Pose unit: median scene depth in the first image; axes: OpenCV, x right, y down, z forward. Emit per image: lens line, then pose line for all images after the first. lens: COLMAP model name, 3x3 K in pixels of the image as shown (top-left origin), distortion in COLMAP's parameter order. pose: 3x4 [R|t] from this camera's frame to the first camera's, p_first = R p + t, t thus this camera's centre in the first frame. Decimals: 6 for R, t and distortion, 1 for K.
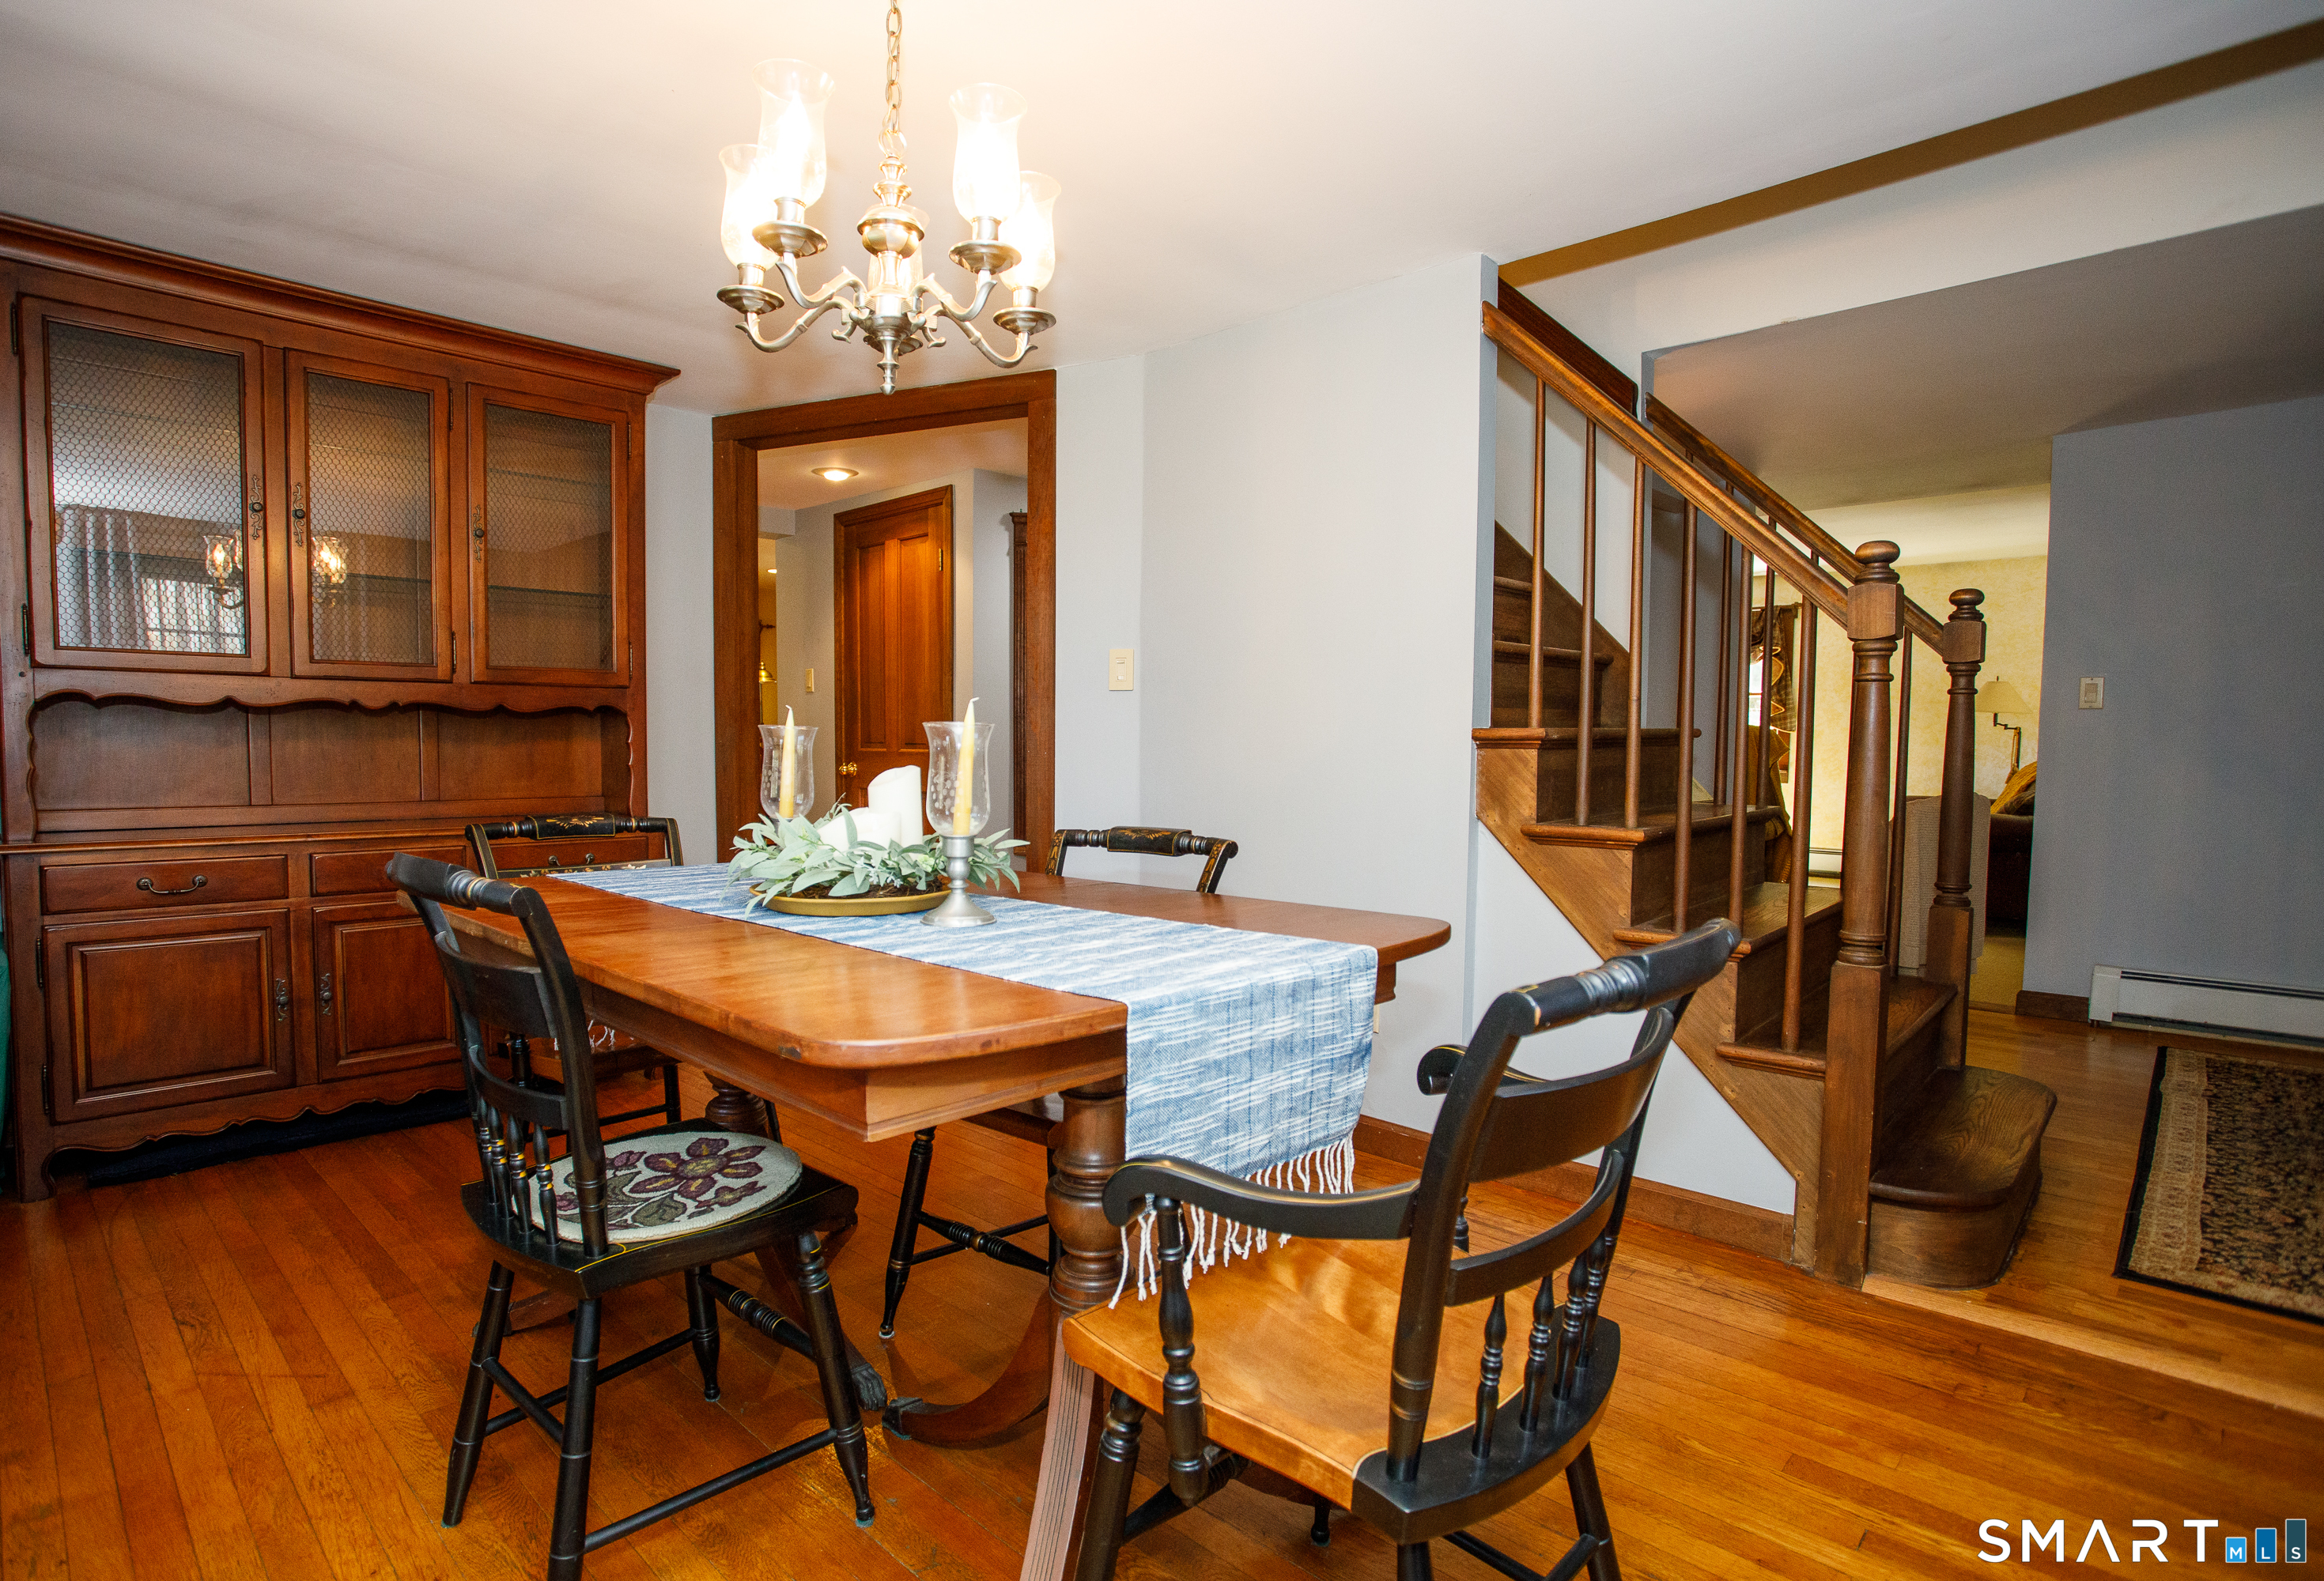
lens RADIAL K [[1153.8, 0, 1084.9], [0, 1153.8, 810.4], [0, 0, 1]] dist [-0.026936, 0.000049]
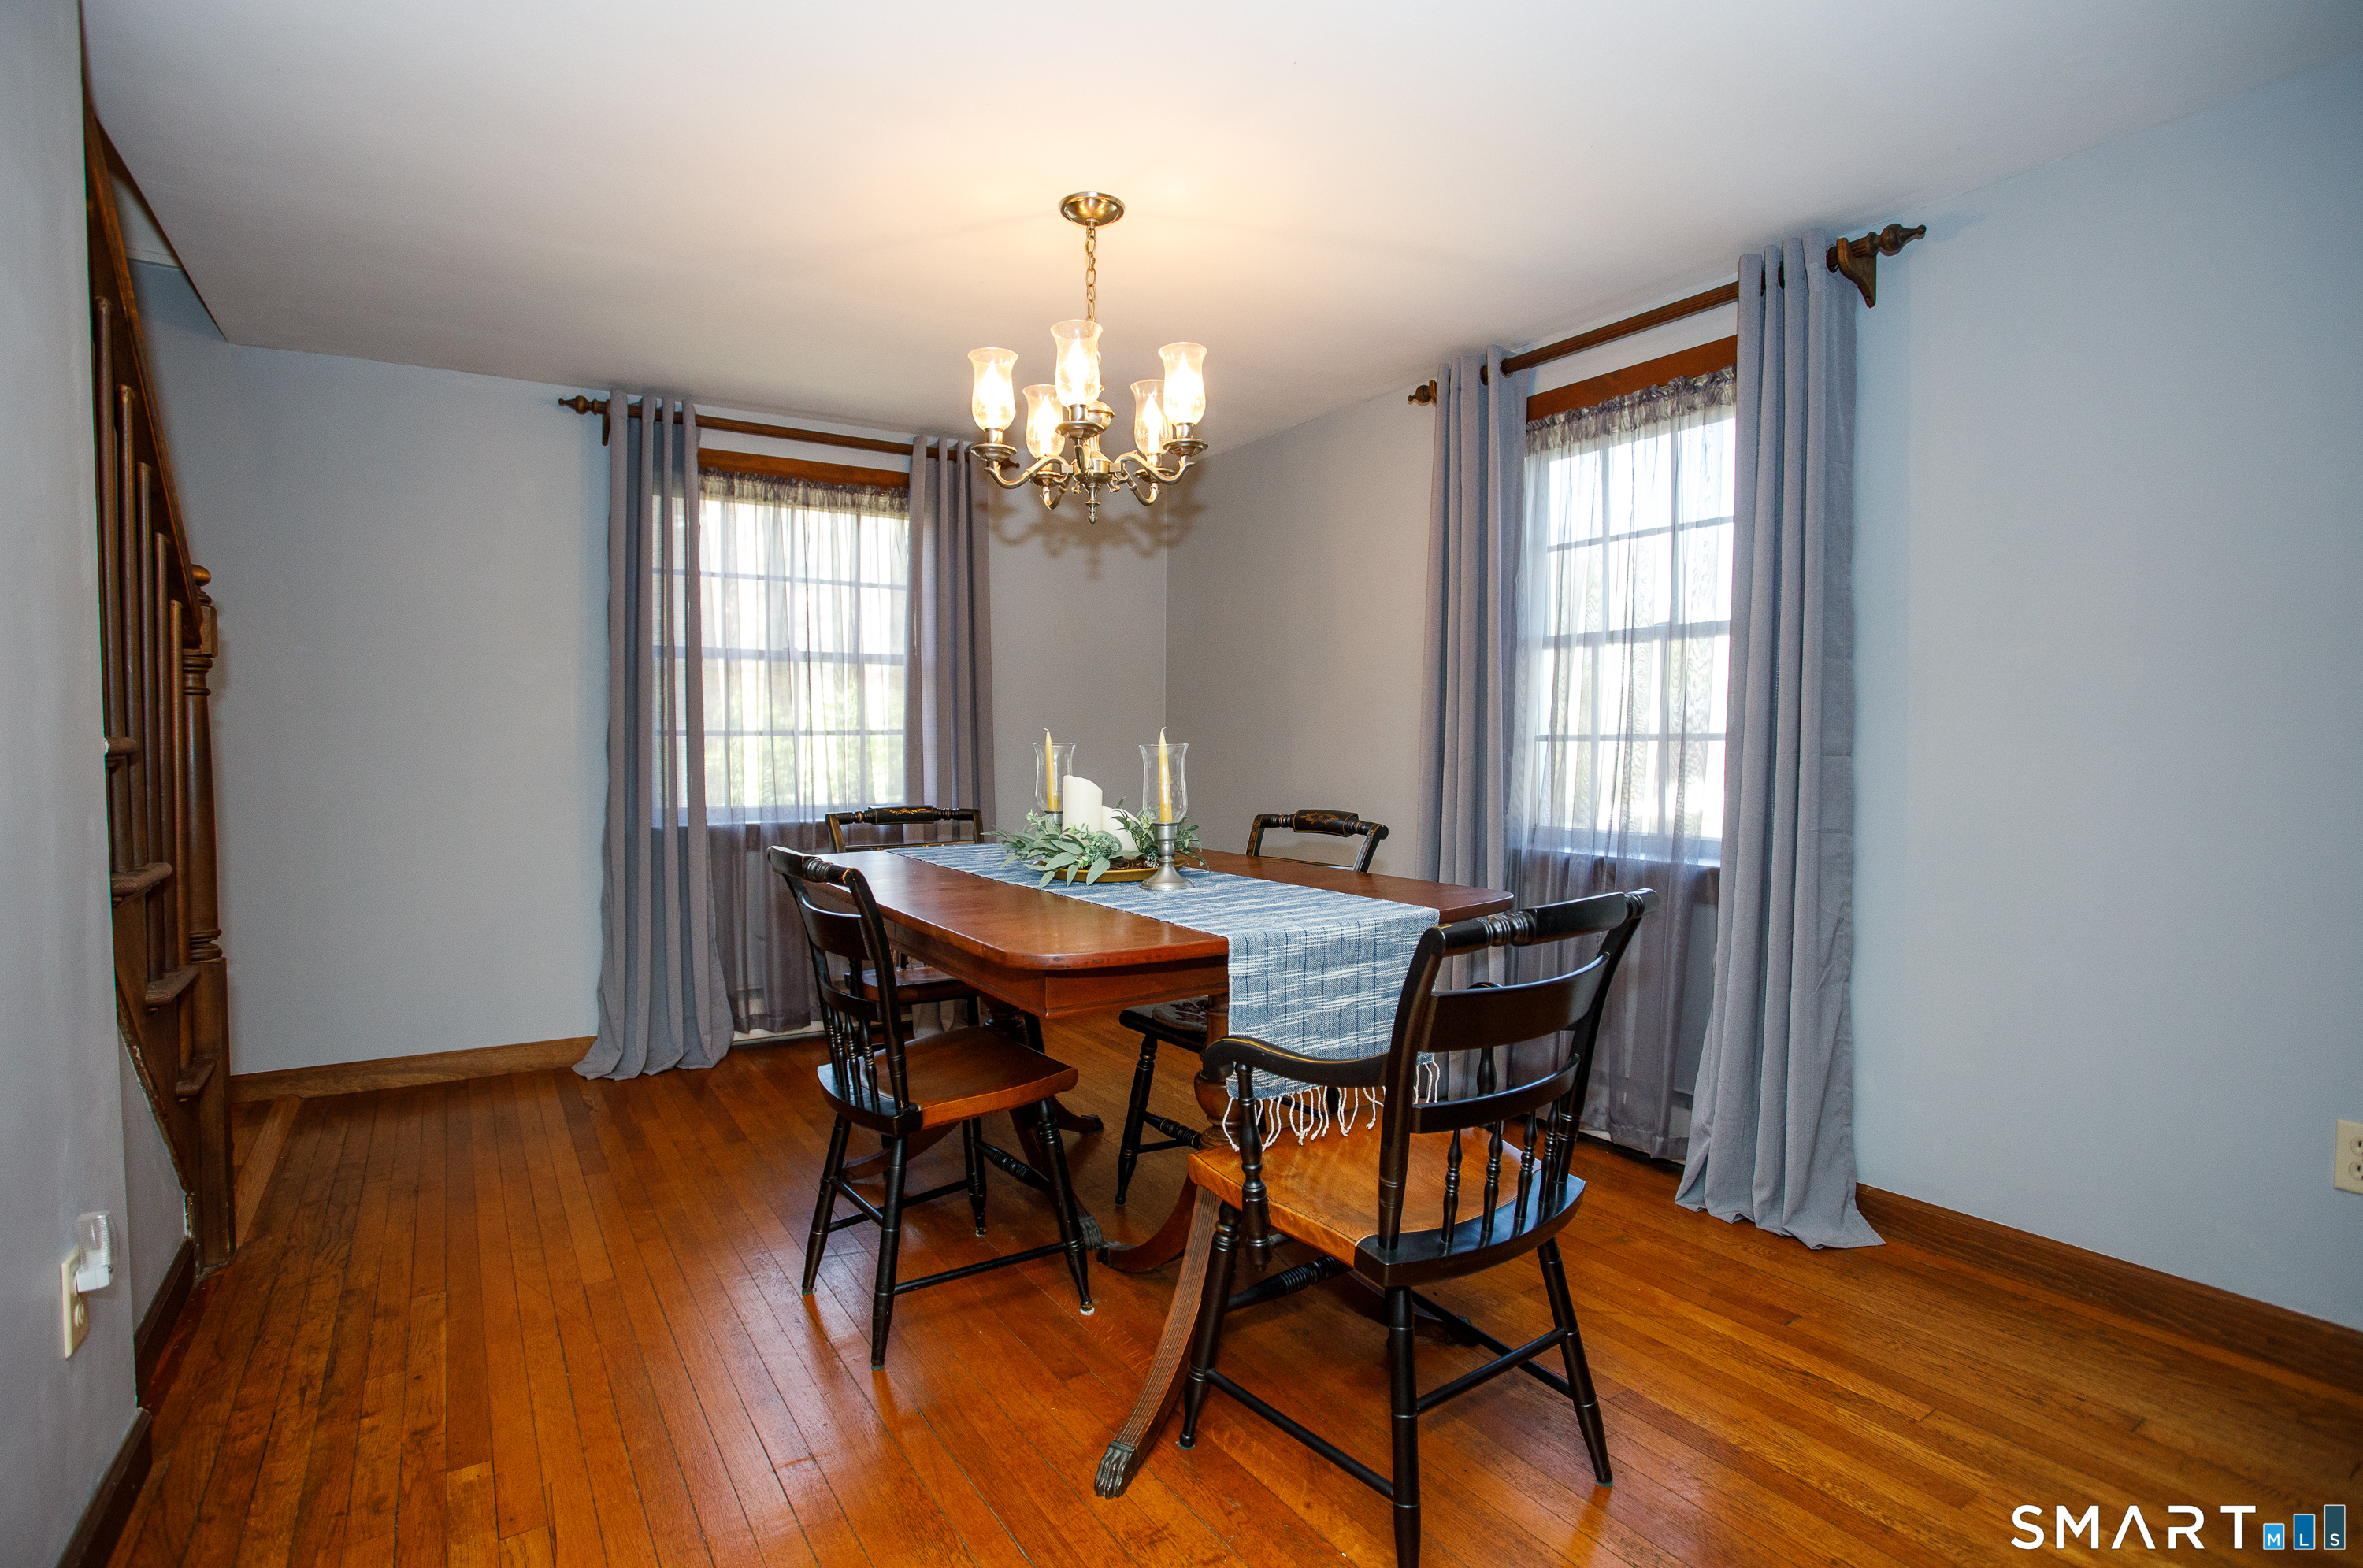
lens RADIAL K [[1156.3, 0, 1175.0], [0, 1156.3, 791.5], [0, 0, 1]] dist [-0.079272, 0.036542]
pose [[0.979583, -0.001942, -0.201029, 0.261690], [0.001408, 0.999995, -0.002796, -0.008189], [0.201033, 0.002455, 0.979581, -0.438282]]
